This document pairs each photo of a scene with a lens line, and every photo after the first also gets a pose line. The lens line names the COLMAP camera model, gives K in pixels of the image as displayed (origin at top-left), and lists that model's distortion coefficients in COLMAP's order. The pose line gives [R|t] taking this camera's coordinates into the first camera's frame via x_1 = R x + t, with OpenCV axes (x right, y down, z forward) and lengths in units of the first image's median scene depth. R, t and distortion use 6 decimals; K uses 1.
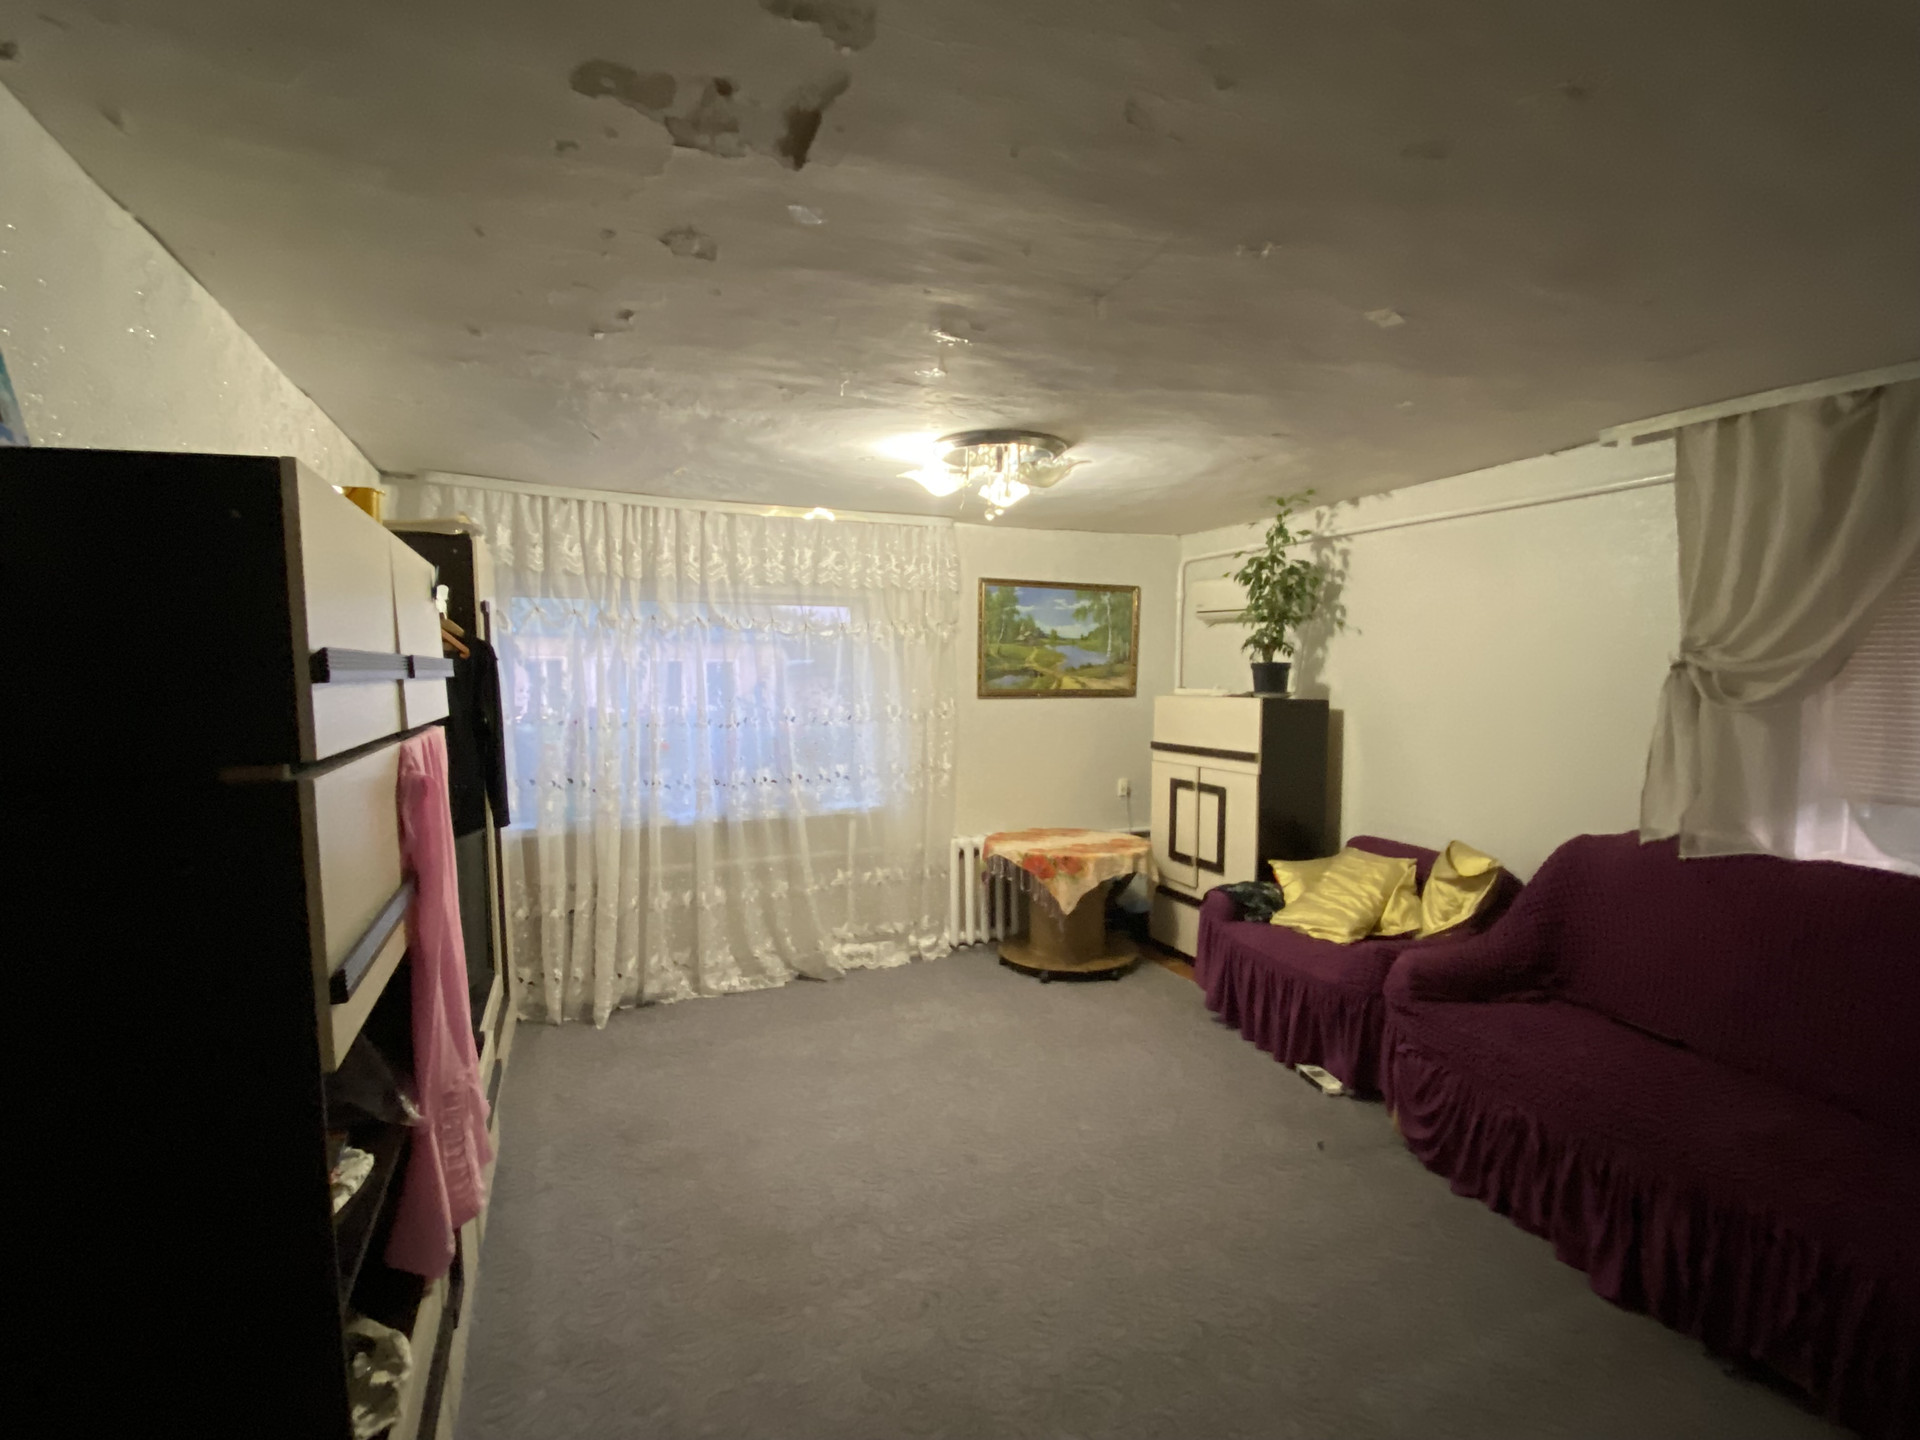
lens RADIAL K [[895.2, 0, 954.2], [0, 895.2, 710.1], [0, 0, 1]] dist [0.118011, -0.024917]
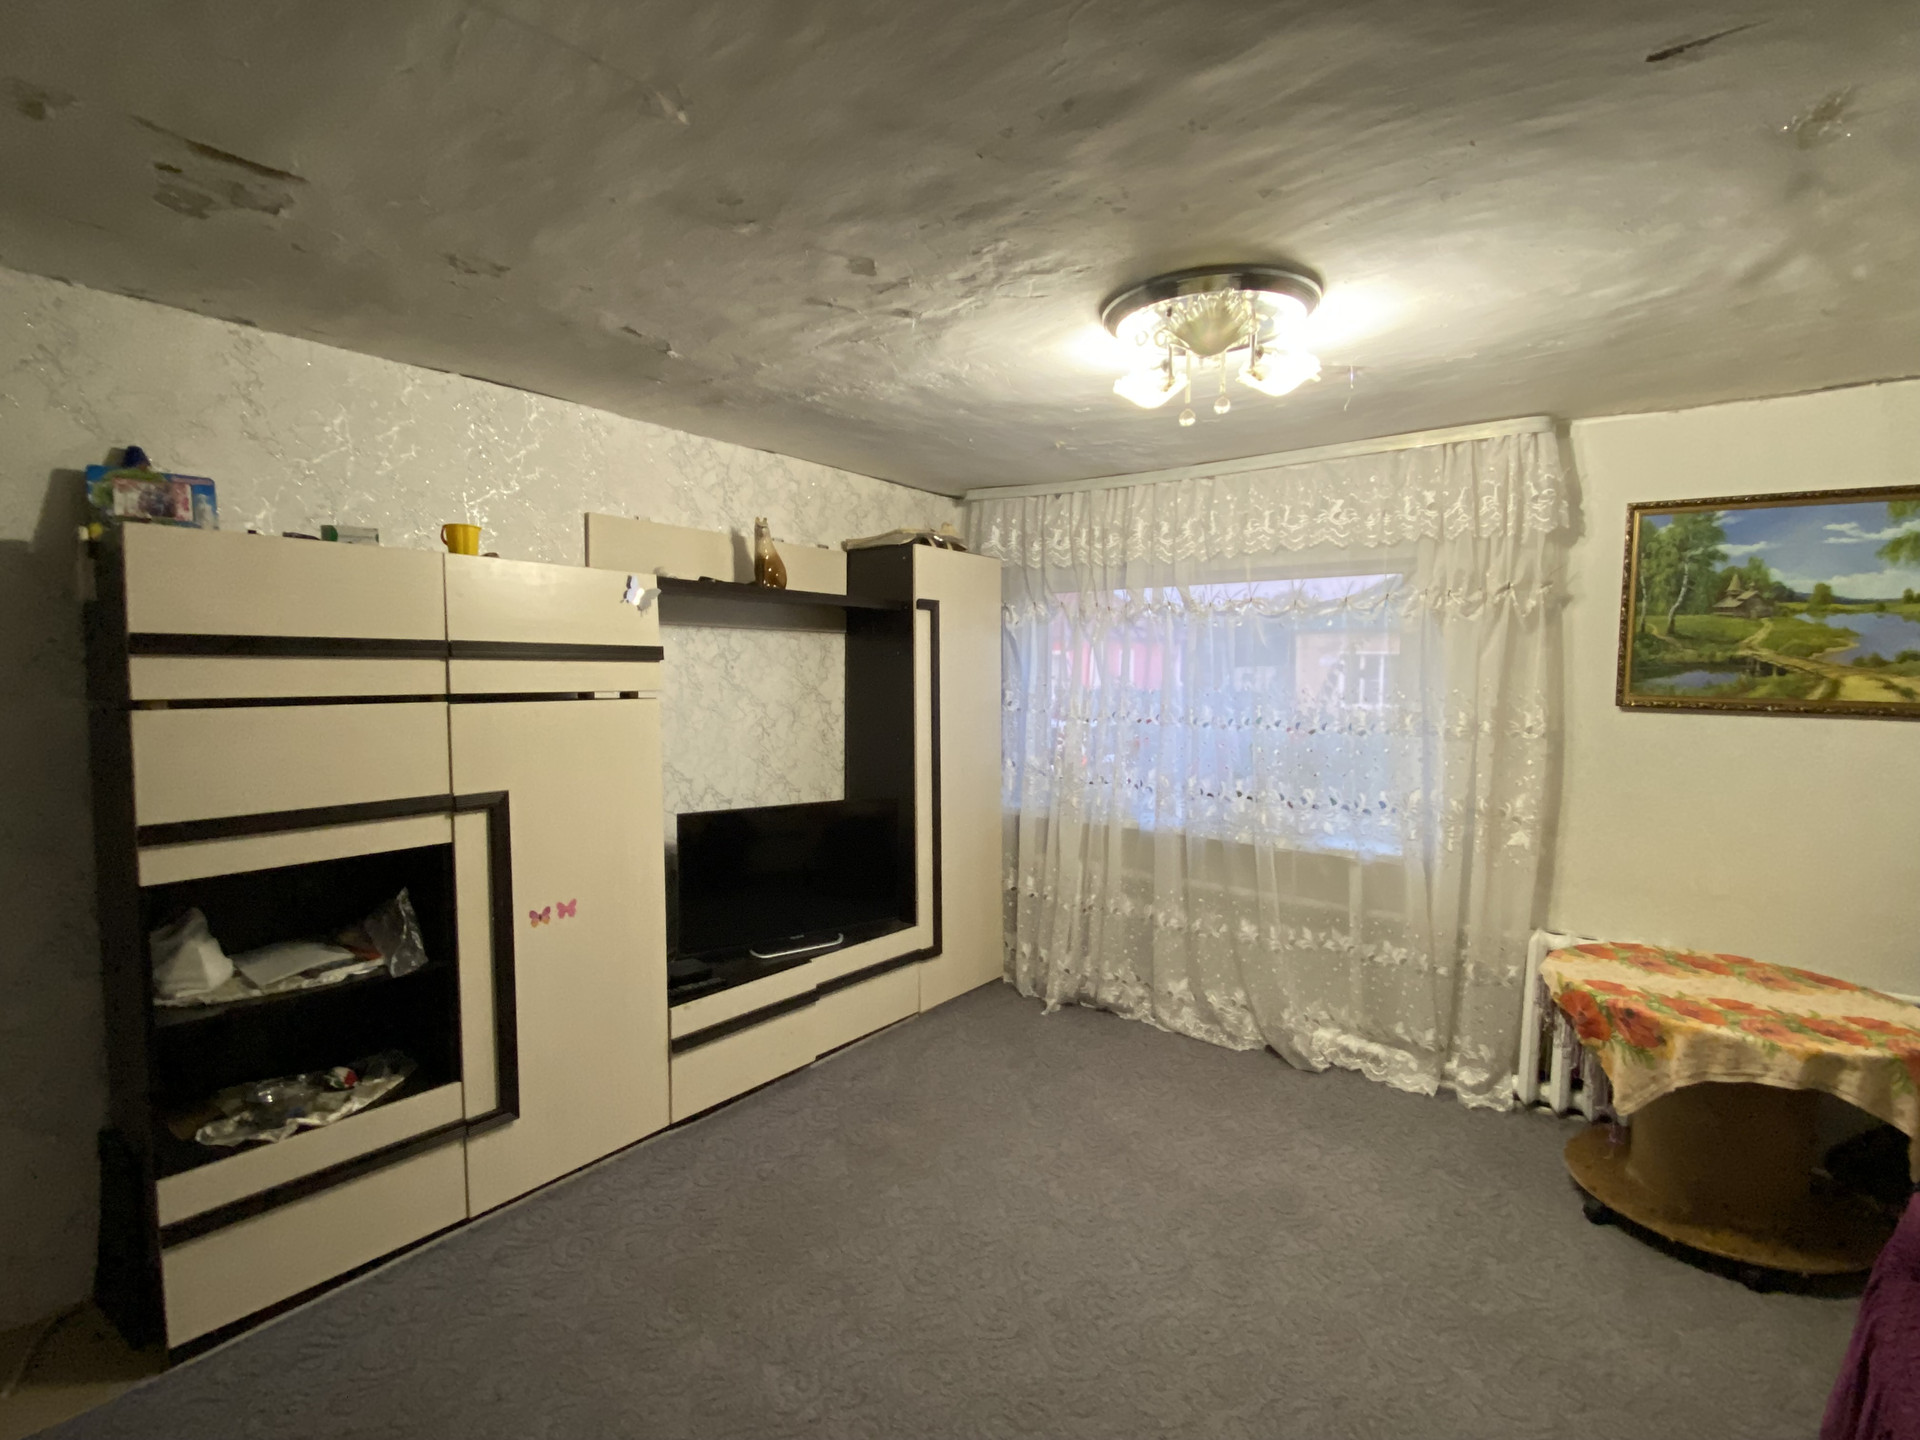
lens RADIAL K [[901.1, 0, 968.6], [0, 901.1, 707.9], [0, 0, 1]] dist [0.030818, -0.025183]
pose [[0.501071, 0.044723, -0.864250, 0.365295], [-0.045859, 0.998633, 0.025090, -0.010781], [0.864190, 0.027061, 0.502437, 0.366261]]
